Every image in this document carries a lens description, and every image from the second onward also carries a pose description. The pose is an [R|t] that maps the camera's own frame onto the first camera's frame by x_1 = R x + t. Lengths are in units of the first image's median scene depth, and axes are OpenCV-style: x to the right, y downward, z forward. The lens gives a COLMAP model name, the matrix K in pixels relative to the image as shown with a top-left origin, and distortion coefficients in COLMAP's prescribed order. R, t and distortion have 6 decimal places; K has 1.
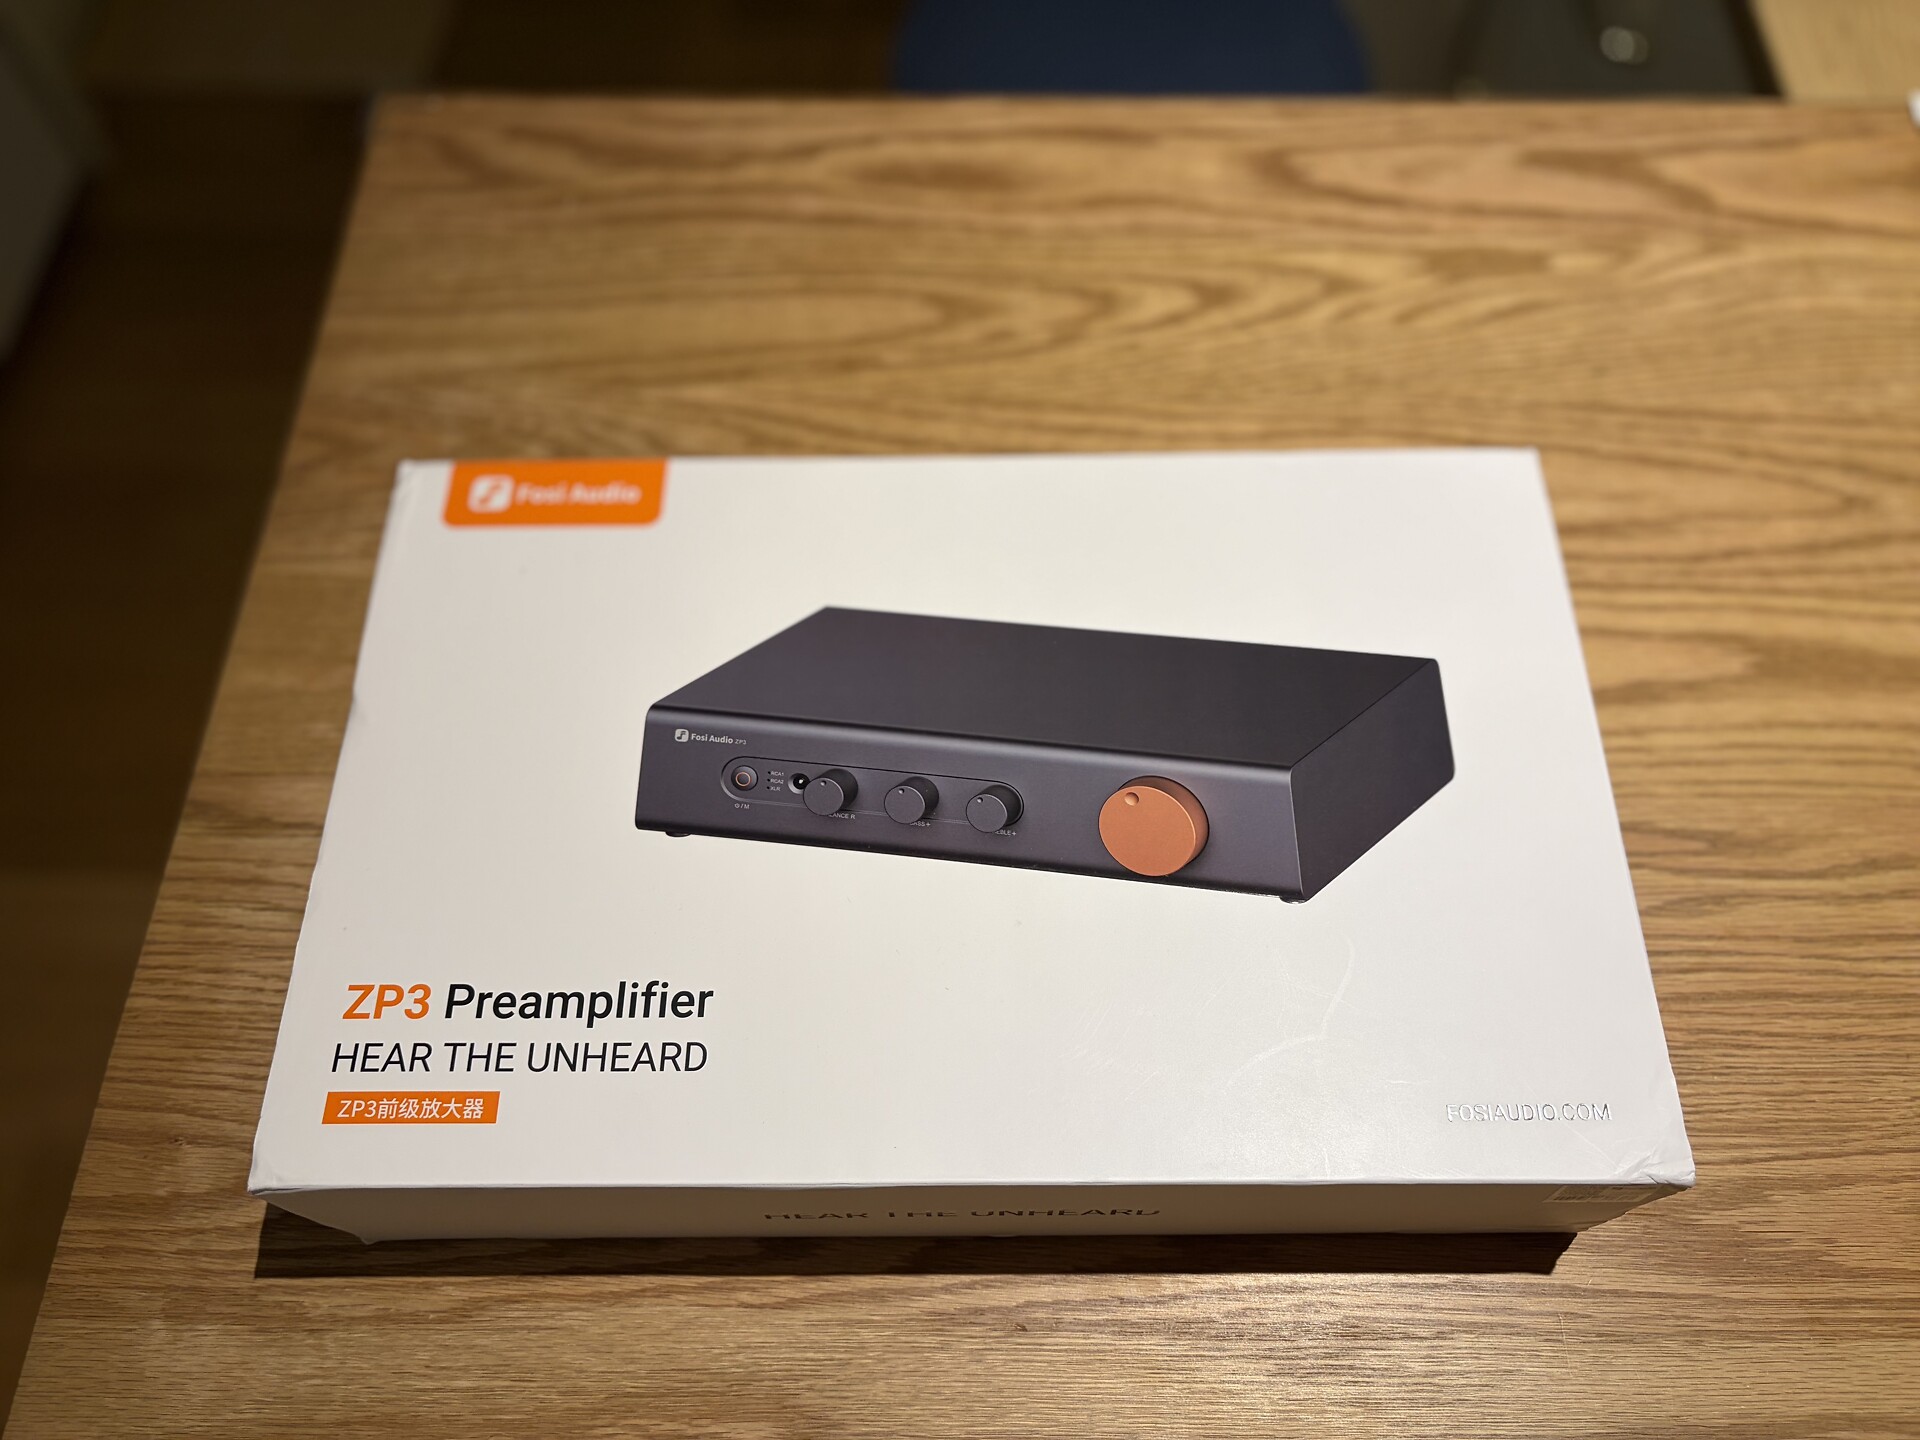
lens RADIAL K [[1457.1, 0, 971.4], [0, 1457.1, 760.0], [0, 0, 1]] dist [0.037713, -0.059412]
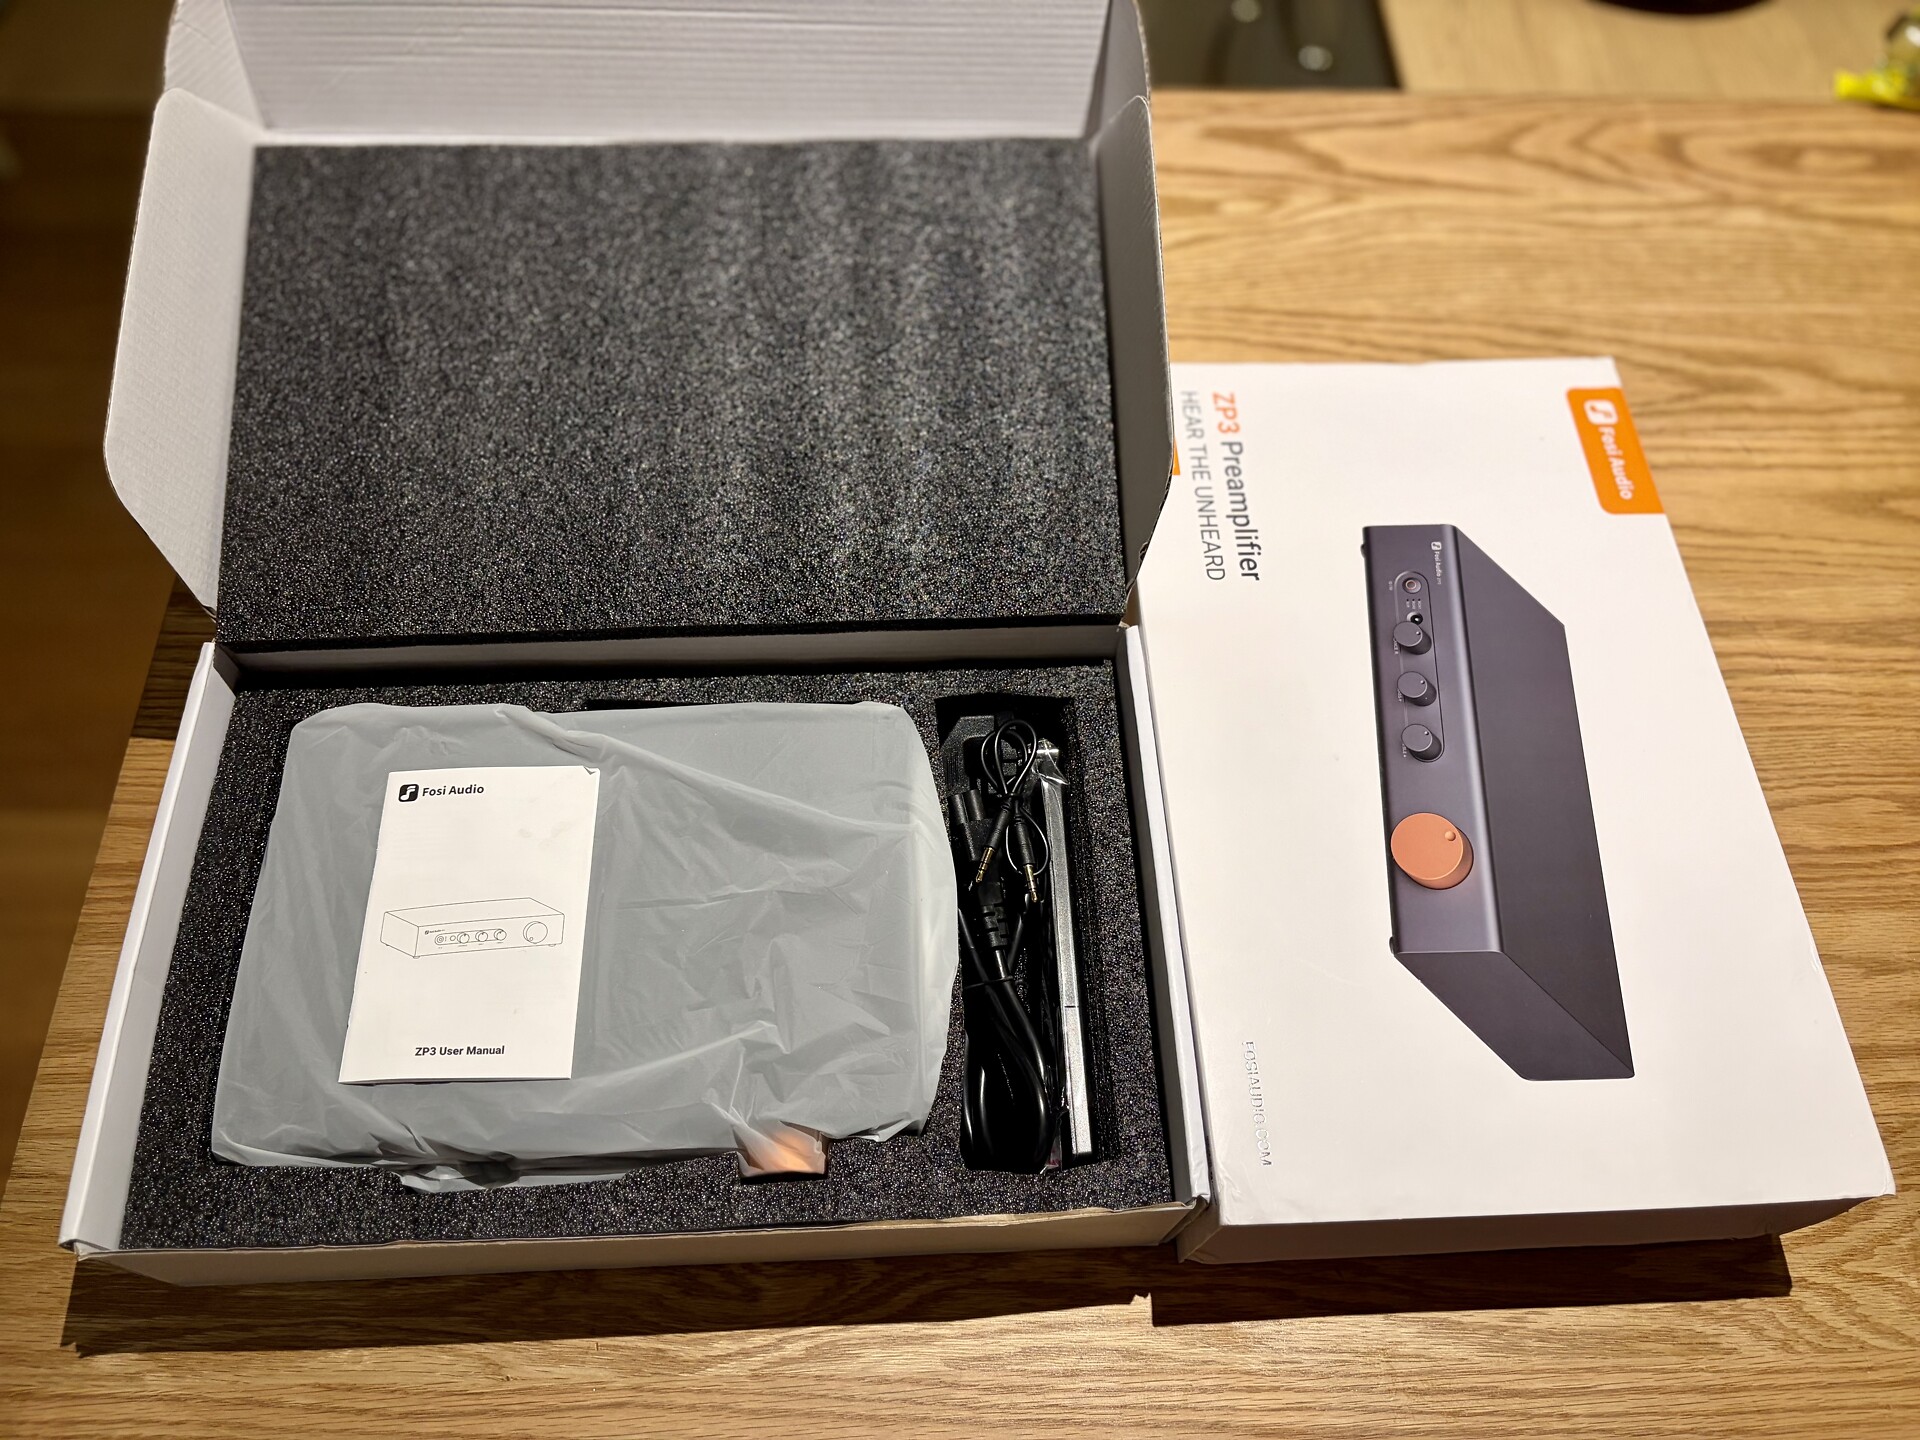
lens RADIAL K [[1457.1, 0, 966.4], [0, 1457.1, 712.9], [0, 0, 1]] dist [0.037713, -0.059412]
pose [[0.997260, -0.012946, 0.072840, 0.064266], [0.016057, 0.998976, -0.042298, 0.186602], [-0.072218, 0.043351, 0.996446, -0.315933]]
